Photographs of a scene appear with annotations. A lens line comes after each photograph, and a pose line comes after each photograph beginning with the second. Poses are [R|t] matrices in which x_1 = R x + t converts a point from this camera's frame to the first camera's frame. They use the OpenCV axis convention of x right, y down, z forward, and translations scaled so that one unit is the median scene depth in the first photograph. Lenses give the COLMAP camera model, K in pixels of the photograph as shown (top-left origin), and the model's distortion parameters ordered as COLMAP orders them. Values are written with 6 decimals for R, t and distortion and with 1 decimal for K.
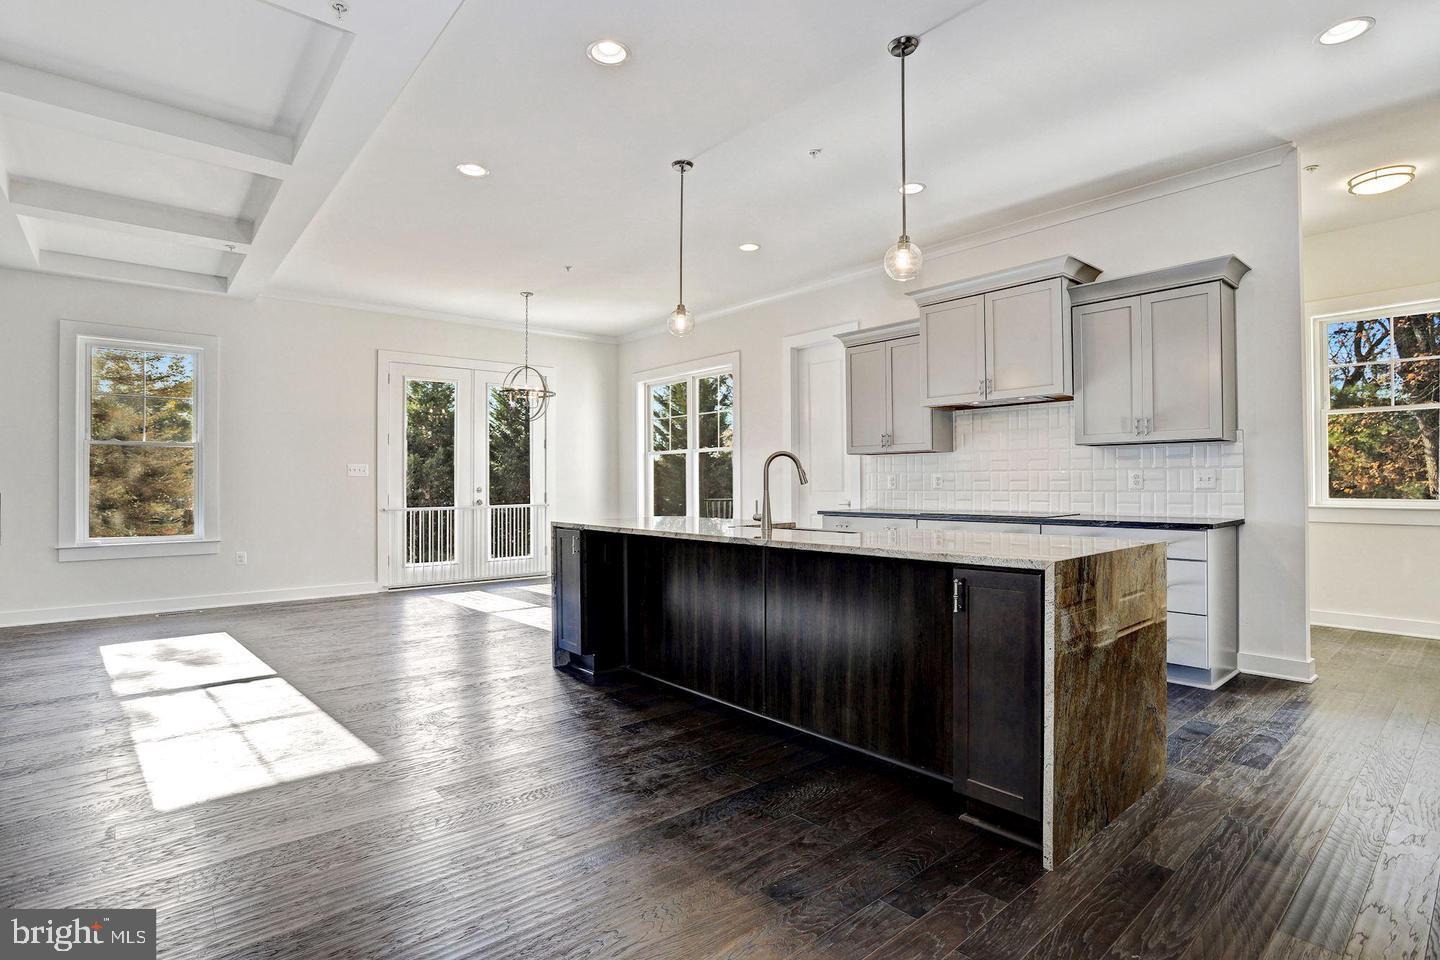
lens RADIAL K [[706.5, 0, 708.4], [0, 706.5, 480.3], [0, 0, 1]] dist [-0.078663, 0.033552]
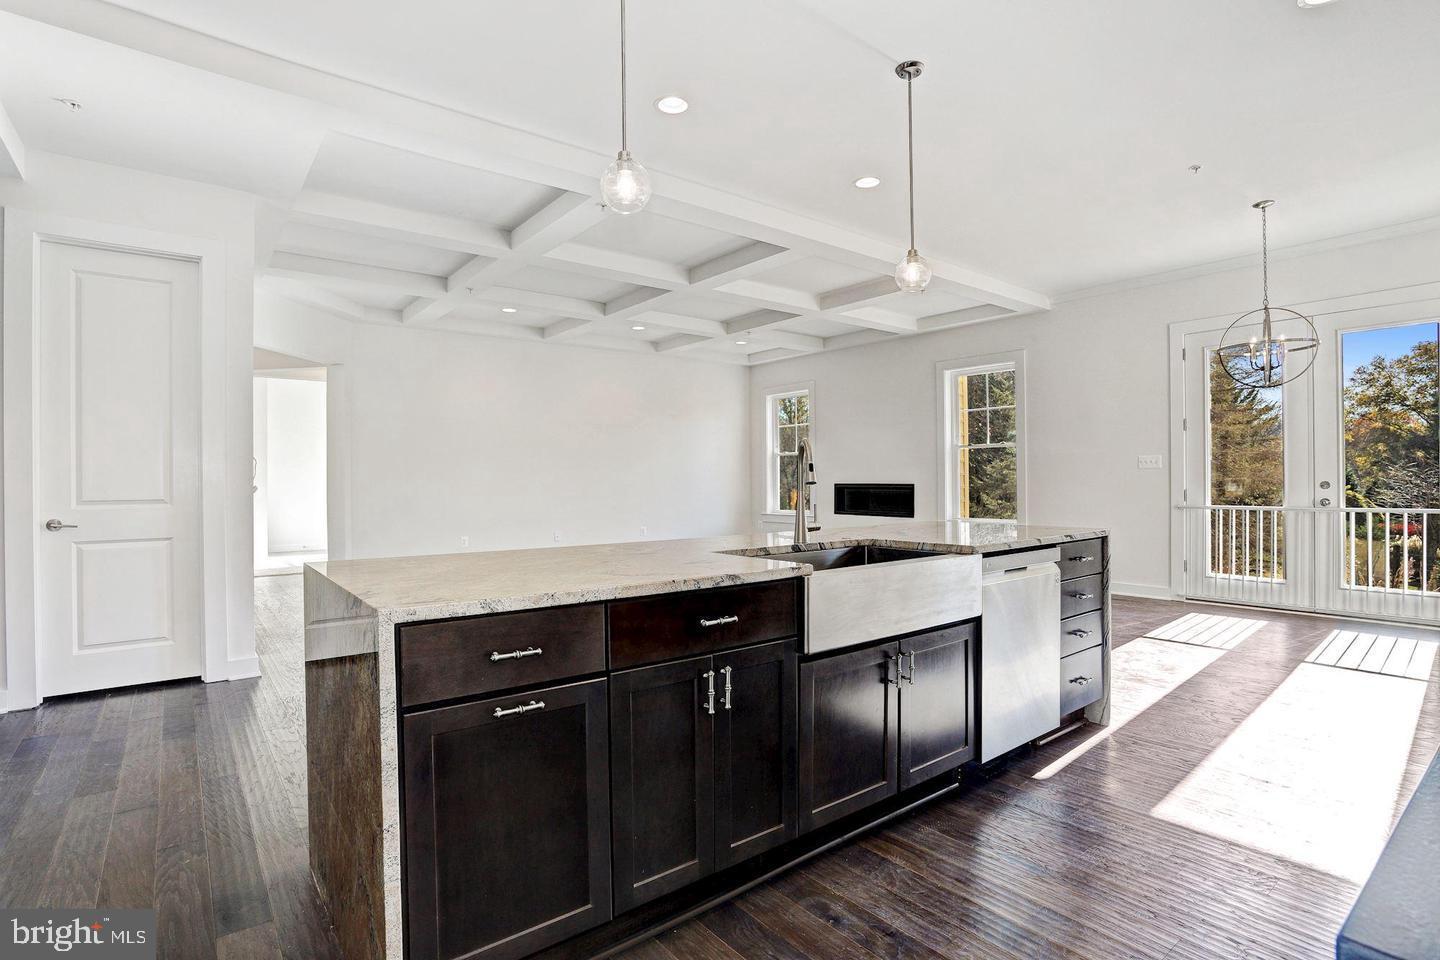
lens RADIAL K [[706.5, 0, 708.4], [0, 706.5, 480.3], [0, 0, 1]] dist [-0.078663, 0.033552]
pose [[-0.046101, 0.004642, -0.998926, 0.549653], [0.010505, 0.999936, 0.004162, -0.000165], [0.998882, -0.010302, -0.046147, 0.595645]]
